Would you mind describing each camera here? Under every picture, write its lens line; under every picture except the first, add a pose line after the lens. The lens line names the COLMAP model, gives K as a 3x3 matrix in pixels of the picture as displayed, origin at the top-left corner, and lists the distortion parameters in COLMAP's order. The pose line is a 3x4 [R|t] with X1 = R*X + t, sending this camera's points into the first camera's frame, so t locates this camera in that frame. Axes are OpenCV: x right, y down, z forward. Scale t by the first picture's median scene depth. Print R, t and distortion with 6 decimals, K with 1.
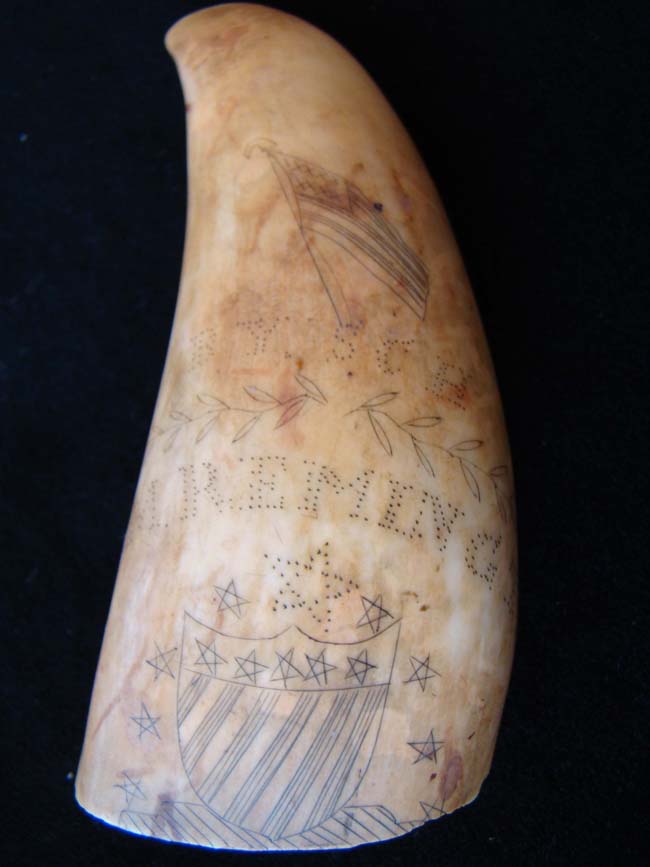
lens RADIAL K [[809.5, 0, 325.0], [0, 809.5, 433.5], [0, 0, 1]] dist [-0.206899, 0.012833]
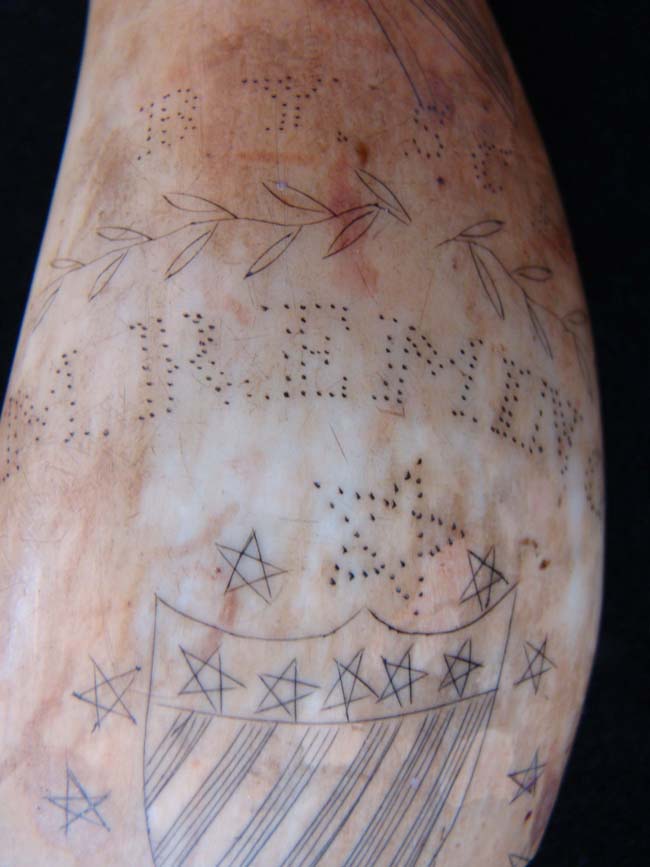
lens RADIAL K [[807.0, 0, 325.0], [0, 807.0, 433.5], [0, 0, 1]] dist [-0.236802, 0.011357]
pose [[0.929004, 0.011171, 0.369900, -0.267620], [-0.028726, 0.998705, 0.041984, 0.093914], [-0.368952, -0.049629, 0.928123, 0.491230]]
